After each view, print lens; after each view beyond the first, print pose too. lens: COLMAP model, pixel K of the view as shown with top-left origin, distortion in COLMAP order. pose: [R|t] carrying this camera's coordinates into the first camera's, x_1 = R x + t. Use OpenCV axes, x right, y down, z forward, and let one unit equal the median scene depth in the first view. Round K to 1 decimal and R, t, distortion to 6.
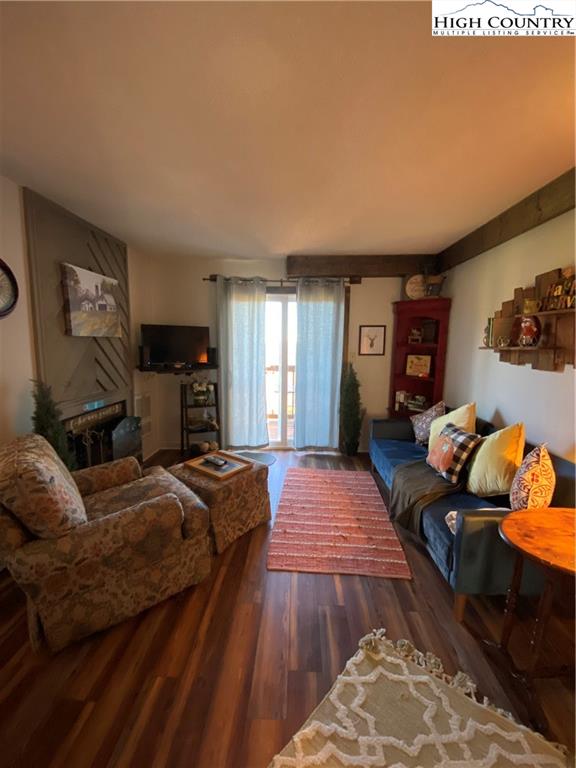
lens RADIAL K [[303.0, 0, 297.7], [0, 303.0, 382.3], [0, 0, 1]] dist [0.013025, -0.018820]
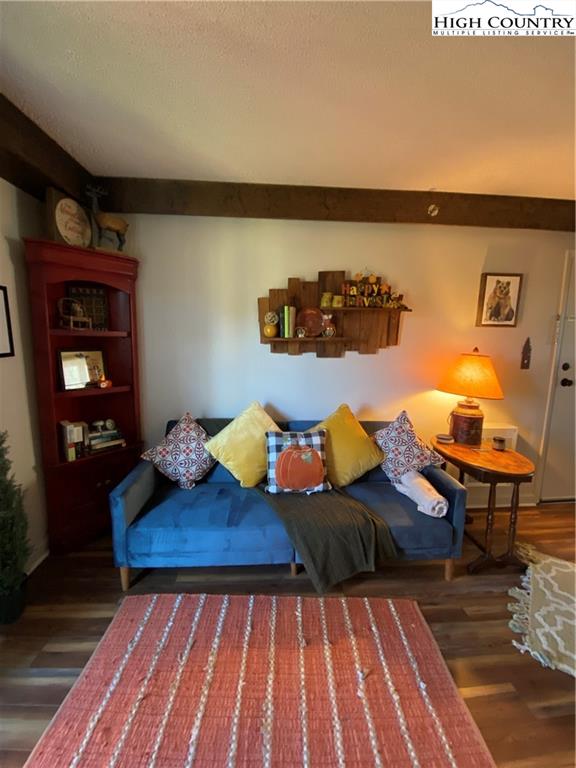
lens RADIAL K [[303.0, 0, 297.7], [0, 303.0, 382.3], [0, 0, 1]] dist [0.013025, -0.018820]
pose [[-0.064060, -0.157661, 0.985413, -0.296738], [0.109618, 0.980355, 0.163977, -0.130727], [-0.991907, 0.118524, -0.045519, 1.031450]]
